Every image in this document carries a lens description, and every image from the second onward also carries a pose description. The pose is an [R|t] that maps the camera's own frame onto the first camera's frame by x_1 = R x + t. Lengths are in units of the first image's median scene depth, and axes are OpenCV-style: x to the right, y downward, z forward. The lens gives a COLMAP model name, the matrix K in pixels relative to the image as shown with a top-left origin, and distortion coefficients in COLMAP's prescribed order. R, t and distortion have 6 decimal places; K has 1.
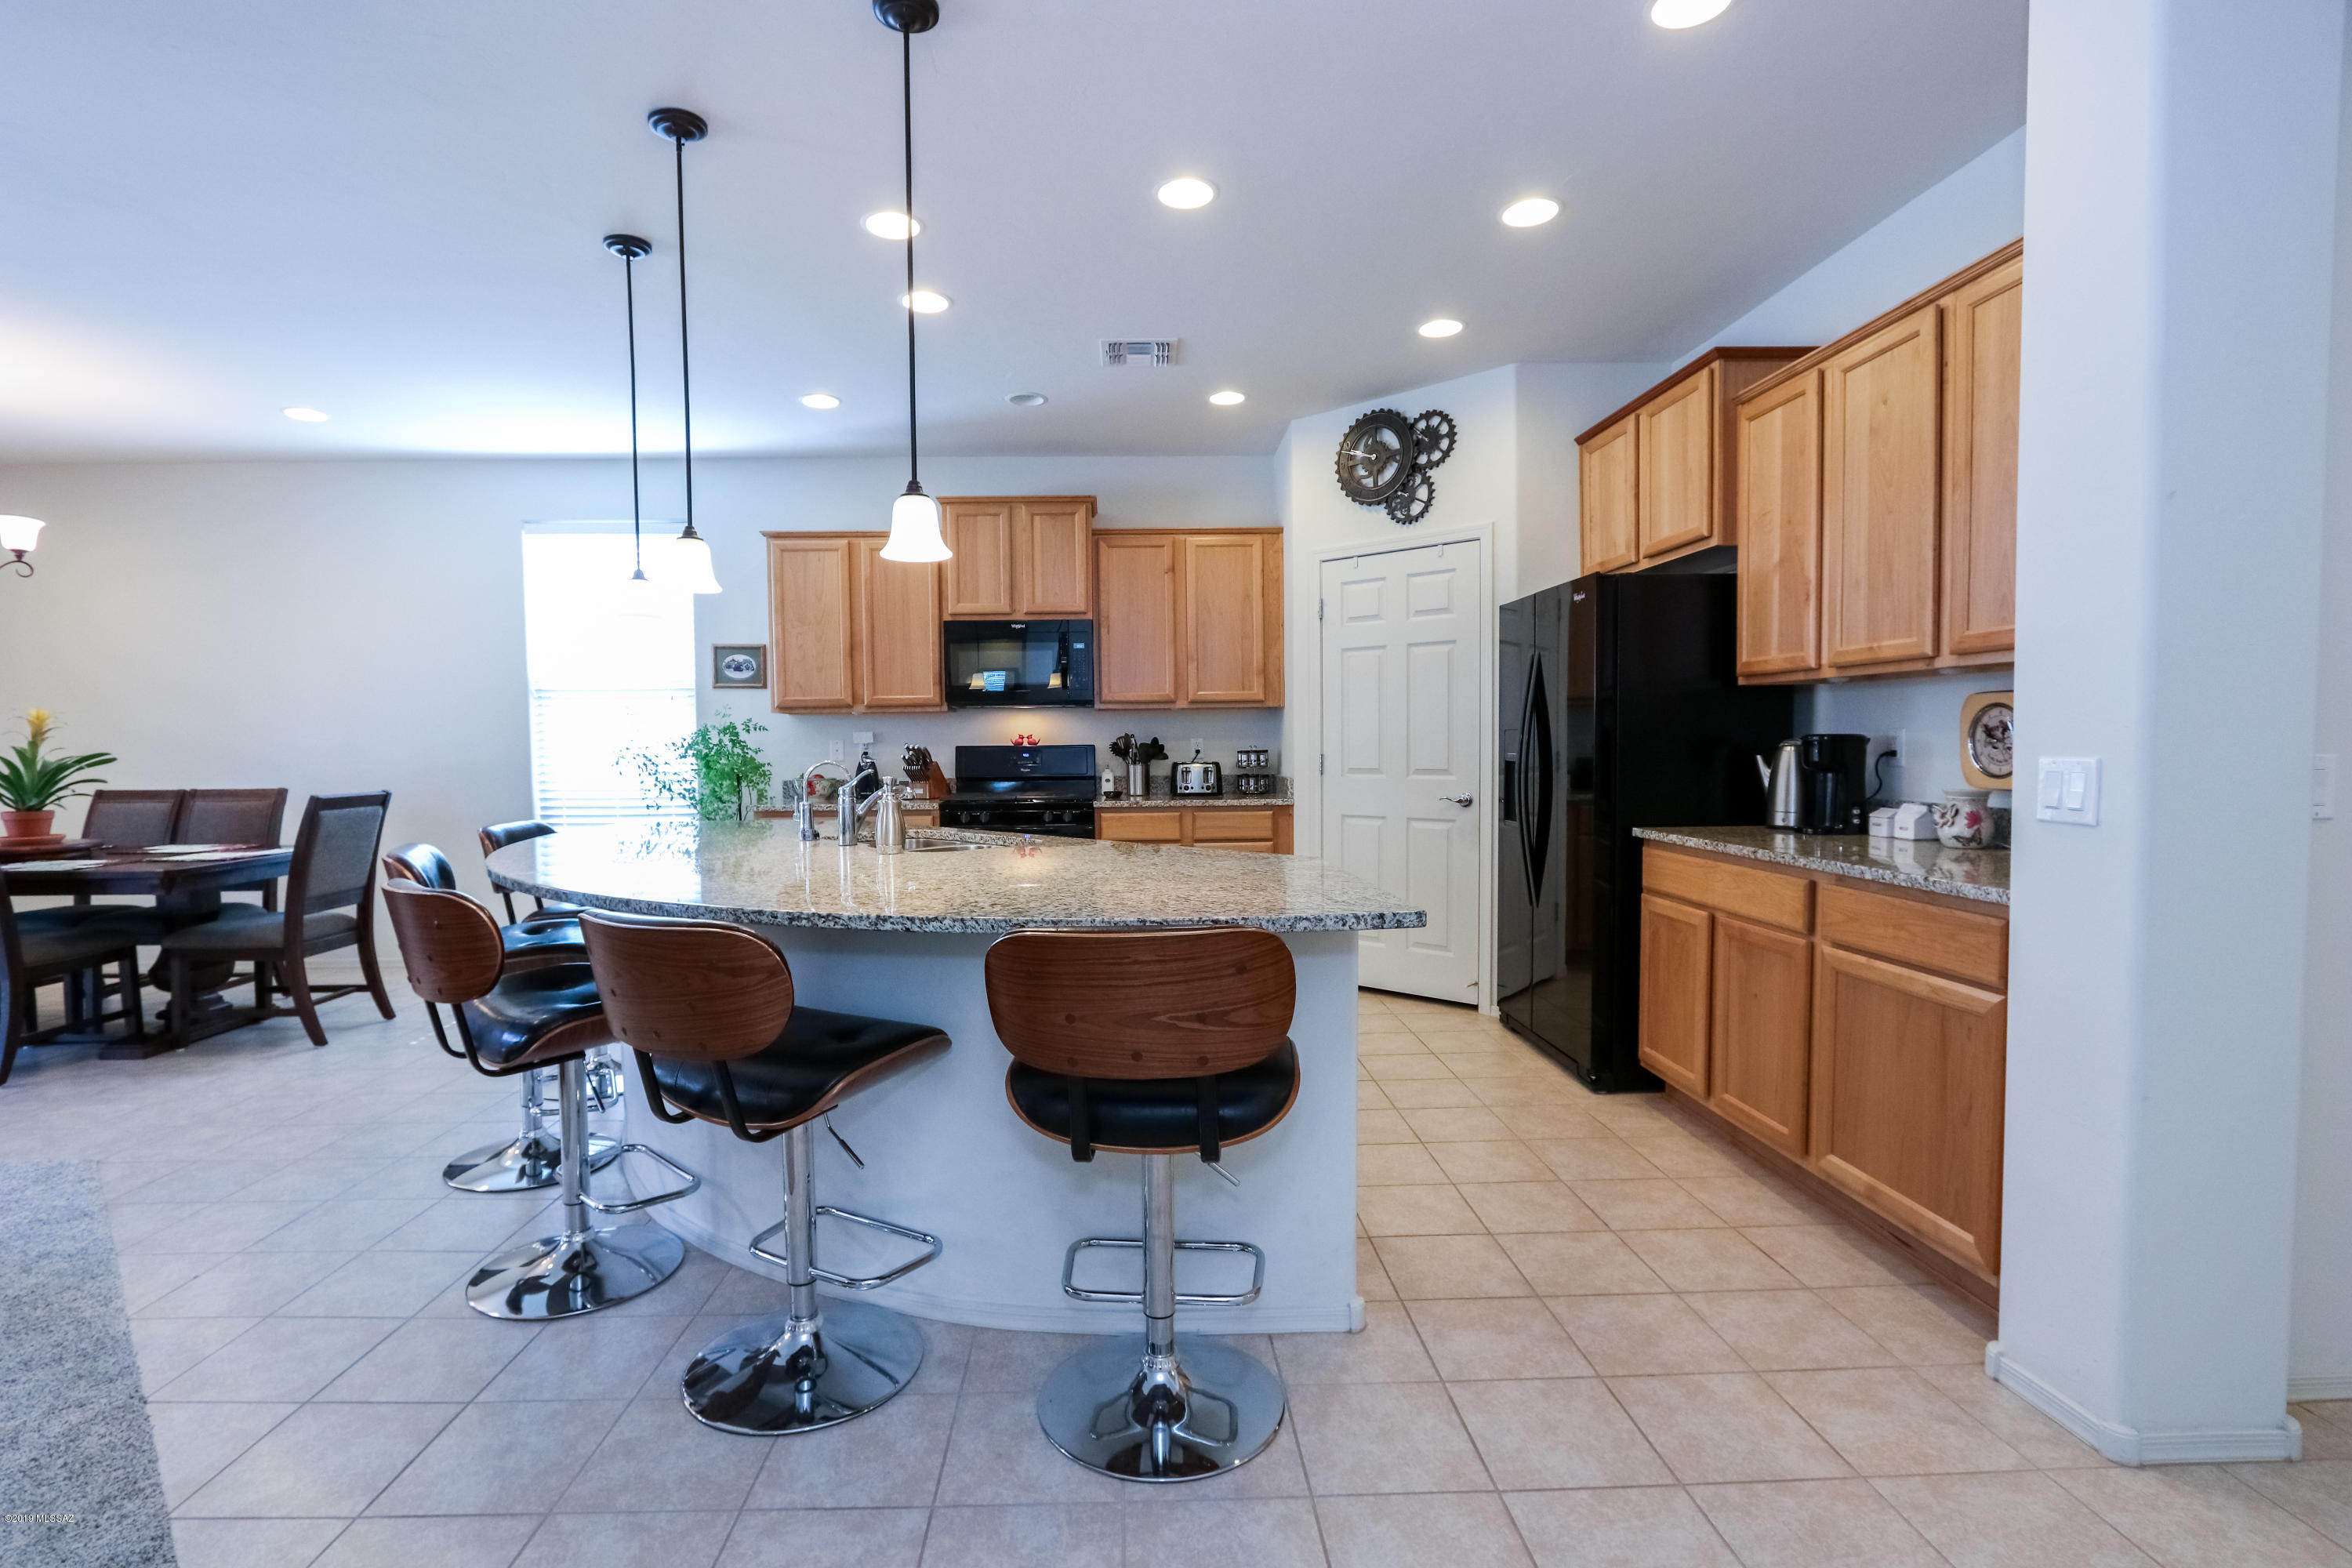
lens RADIAL K [[1092.1, 0, 1150.0], [0, 1092.1, 797.0], [0, 0, 1]] dist [-0.020071, 0.003744]
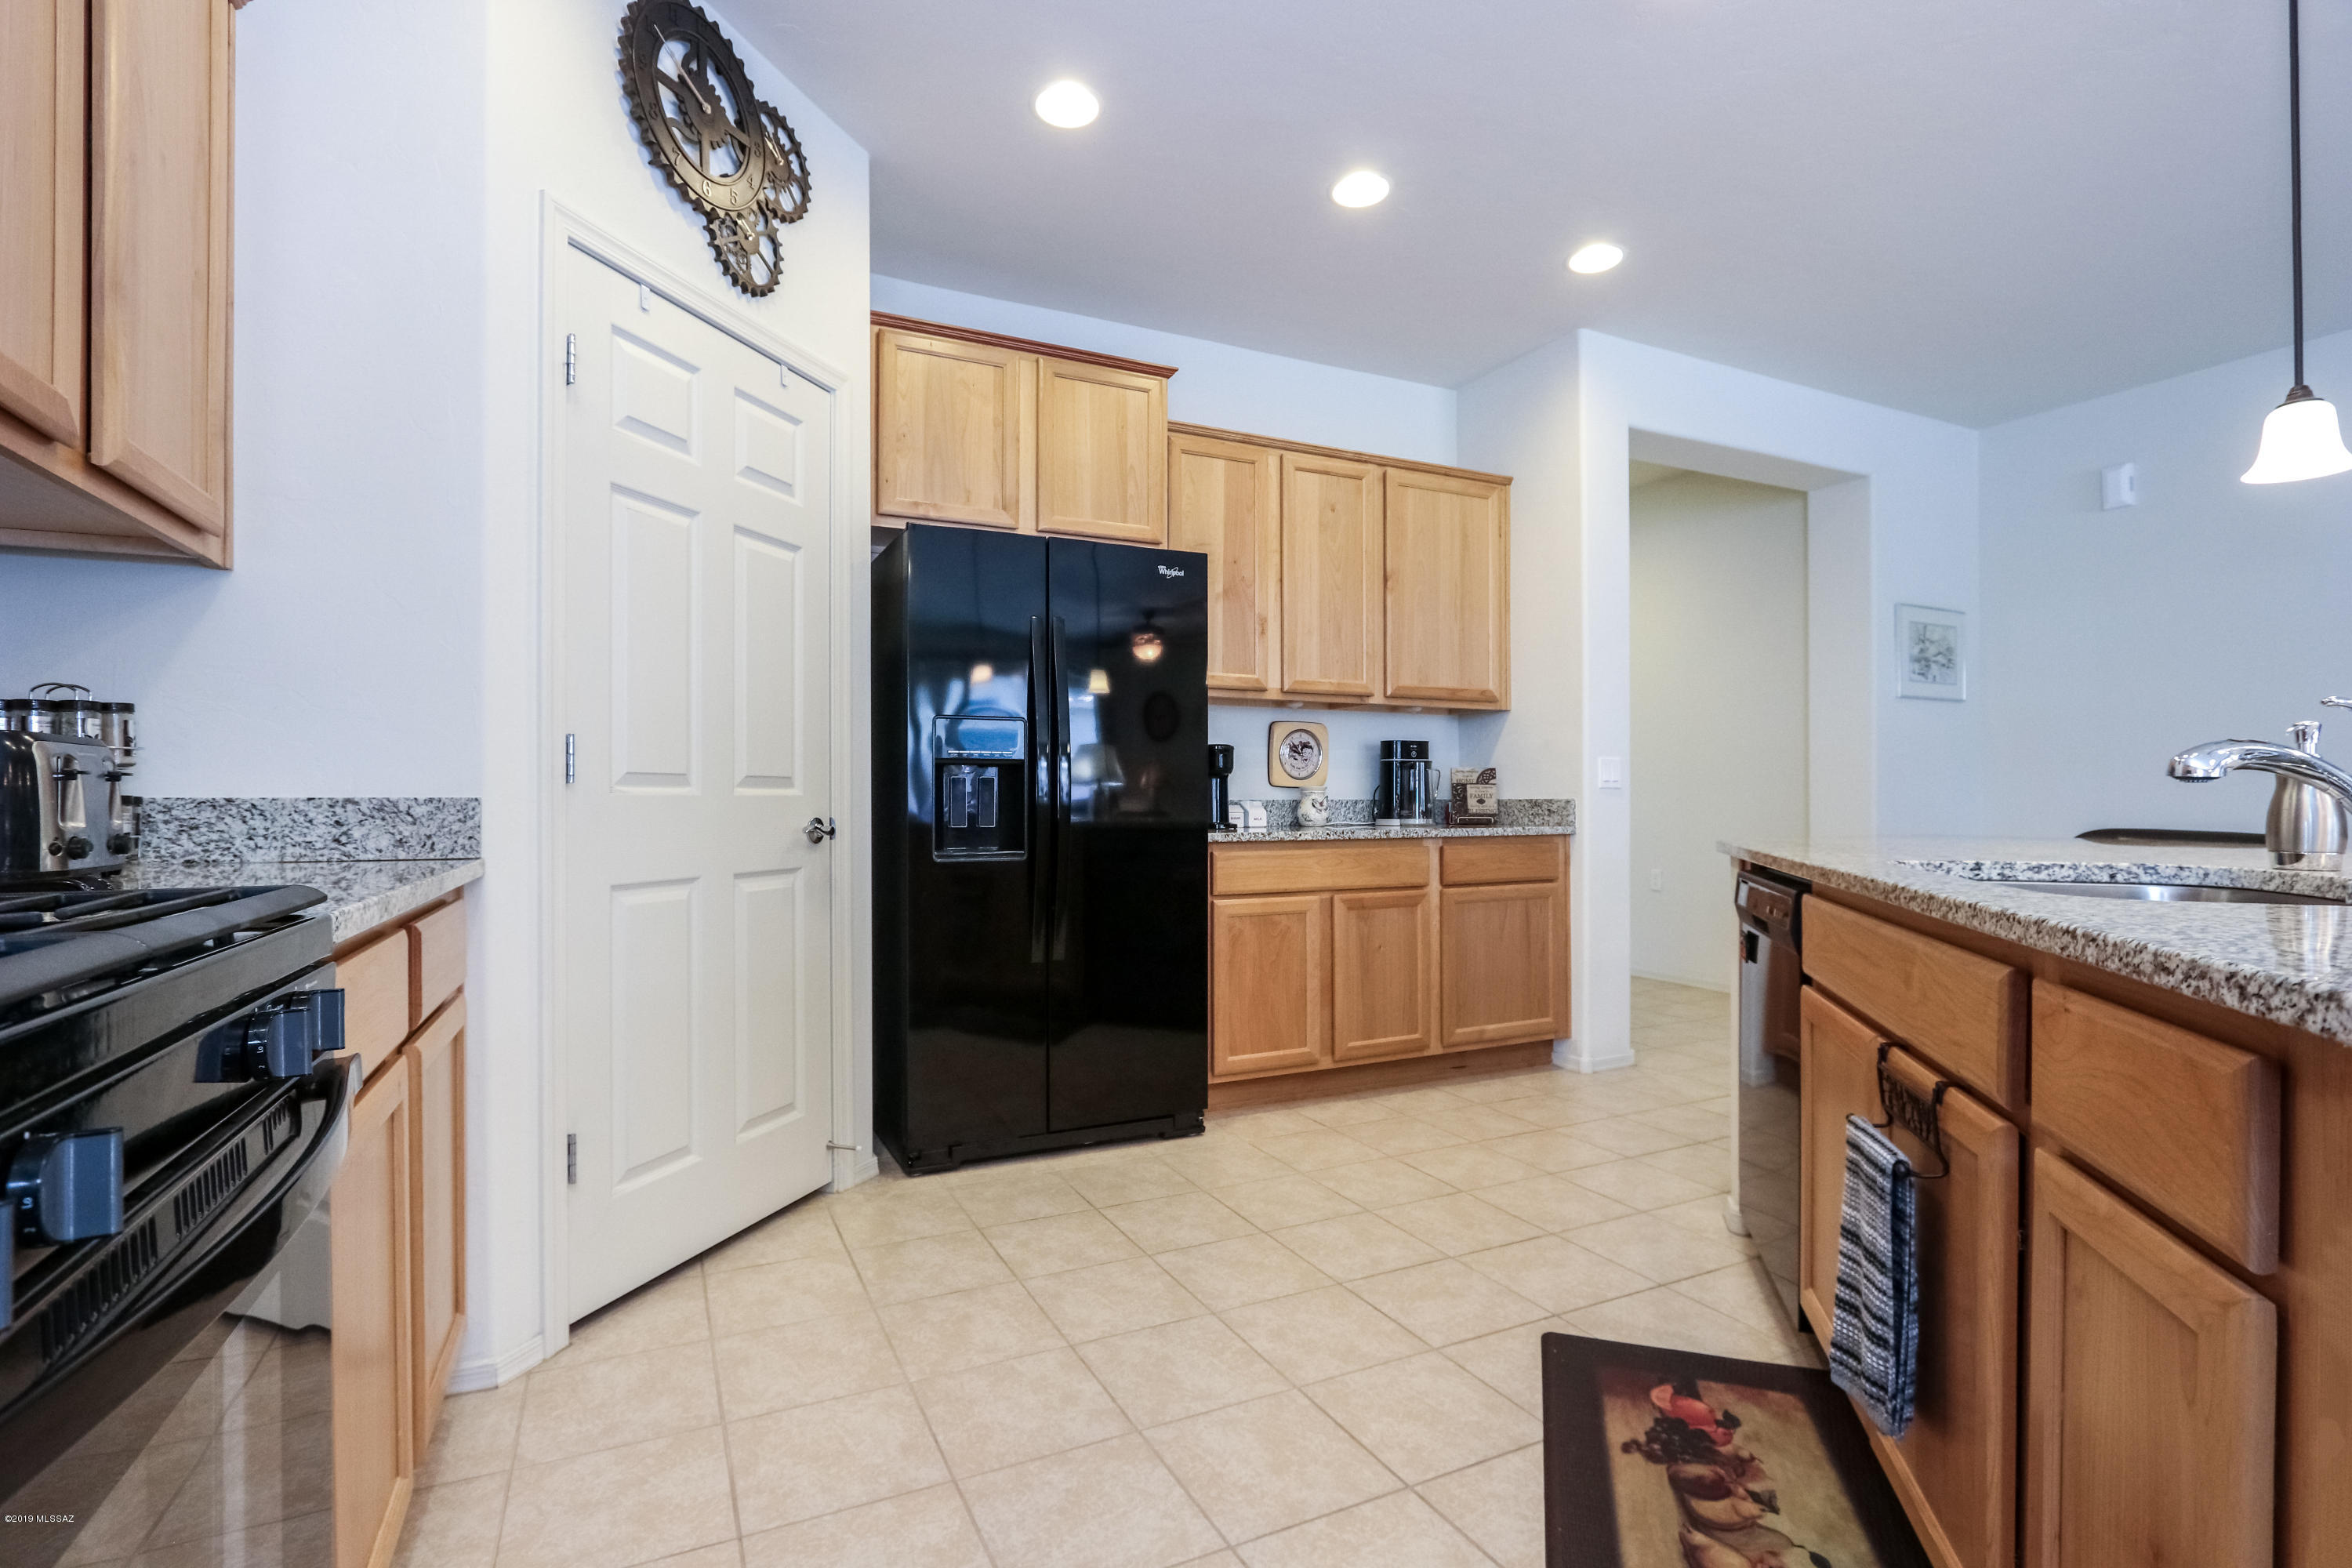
lens RADIAL K [[1092.1, 0, 1153.9], [0, 1092.1, 792.0], [0, 0, 1]] dist [-0.020071, 0.003744]
pose [[-0.404572, 0.016858, 0.914351, -0.296718], [0.052793, 0.998593, 0.004948, -0.010522], [-0.912981, 0.050273, -0.404893, 1.040189]]
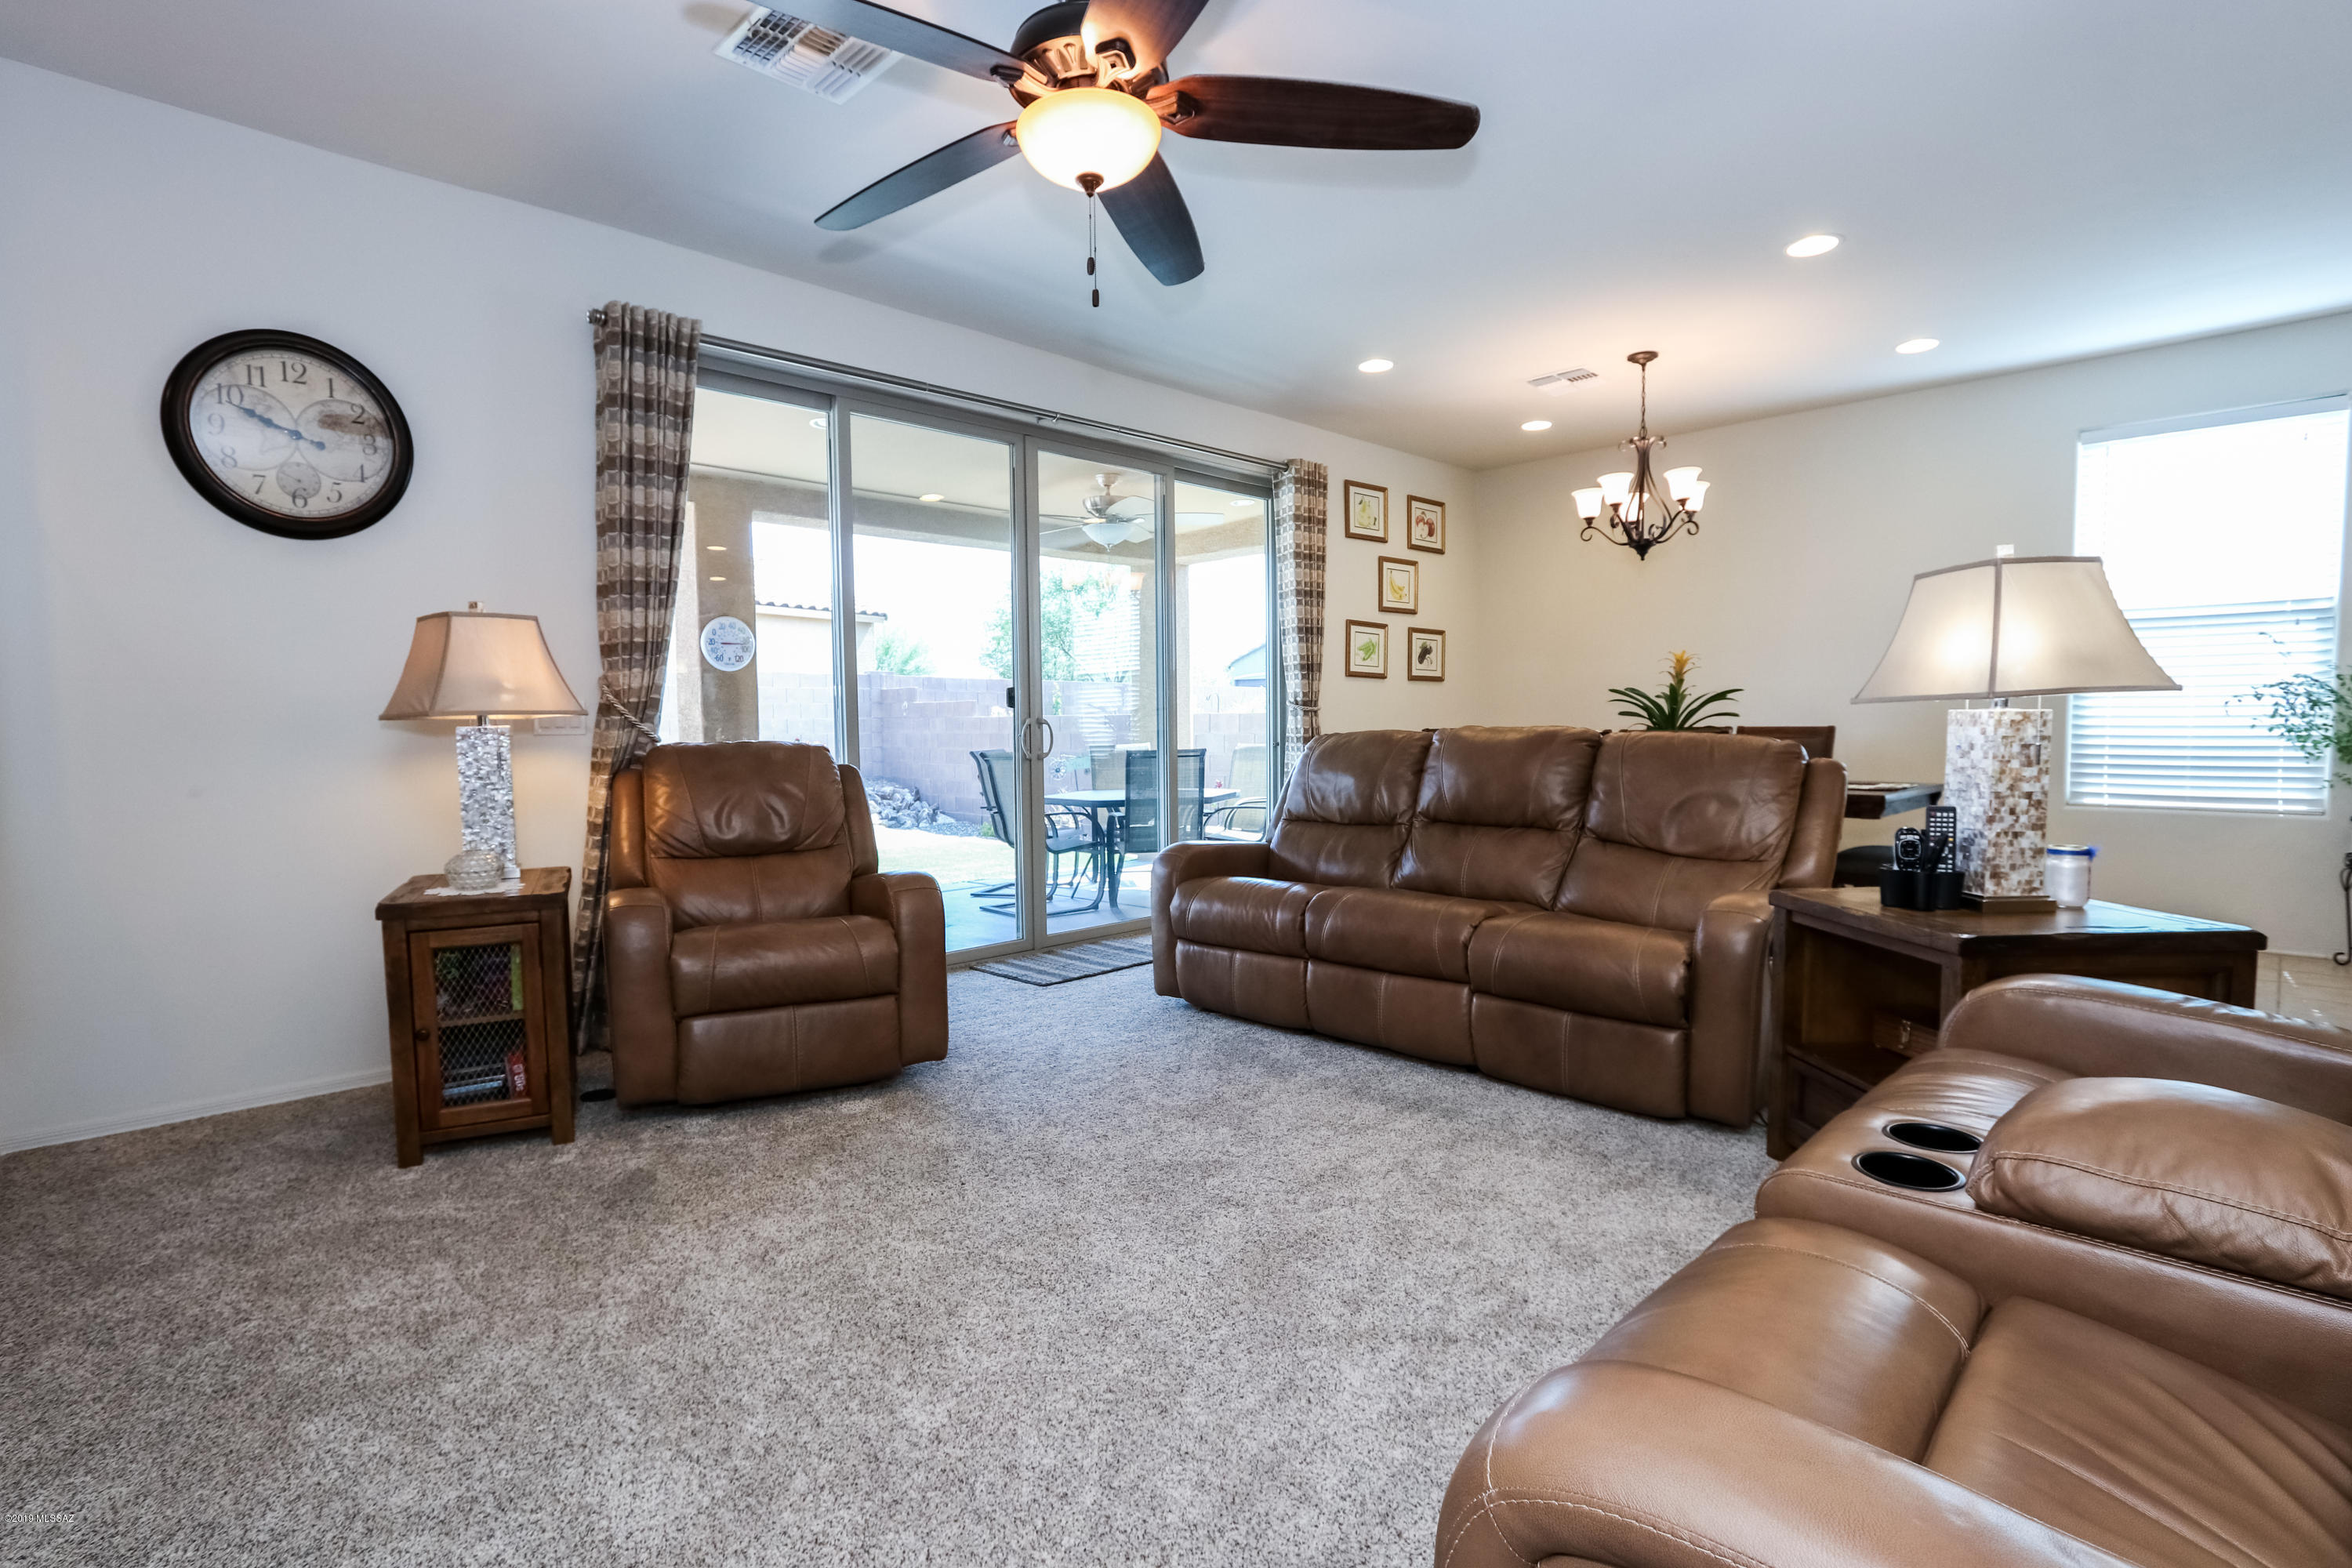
lens RADIAL K [[1124.9, 0, 1154.3], [0, 1124.9, 800.9], [0, 0, 1]] dist [-0.010429, 0.000175]
pose [[0.675652, 0.055999, -0.735091, -0.481469], [-0.035117, 0.998424, 0.043782, 0.041356], [0.736384, -0.003768, 0.676553, -0.209794]]
